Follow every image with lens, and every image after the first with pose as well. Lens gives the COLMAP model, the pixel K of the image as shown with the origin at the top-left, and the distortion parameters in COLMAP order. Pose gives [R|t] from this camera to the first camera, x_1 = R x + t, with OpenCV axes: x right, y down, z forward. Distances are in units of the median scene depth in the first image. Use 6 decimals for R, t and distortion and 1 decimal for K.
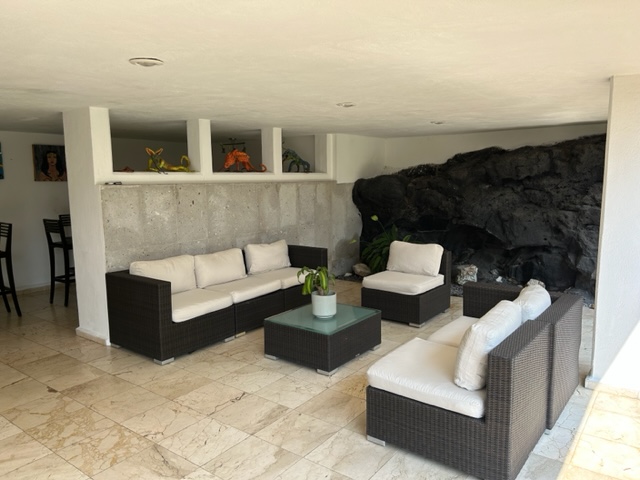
lens RADIAL K [[484.8, 0, 320.0], [0, 484.8, 240.0], [0, 0, 1]] dist [0.024025, -0.007021]
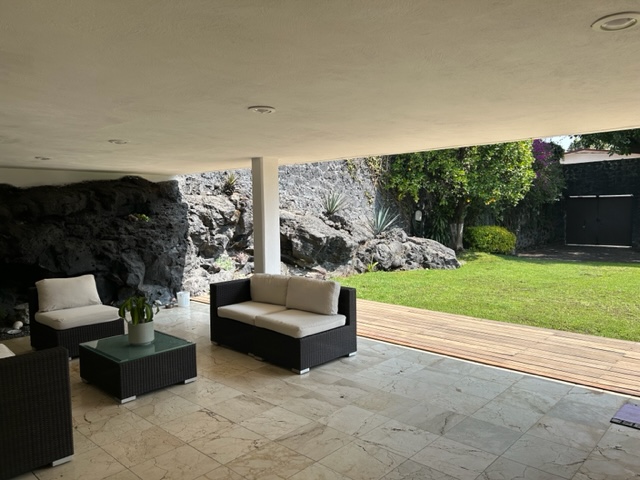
lens RADIAL K [[484.8, 0, 320.0], [0, 484.8, 240.0], [0, 0, 1]] dist [0.024025, -0.007021]
pose [[0.093506, -0.053134, 0.994200, -0.689903], [0.140168, 0.989332, 0.039691, -0.034454], [-0.985703, 0.135644, 0.099956, 0.348782]]
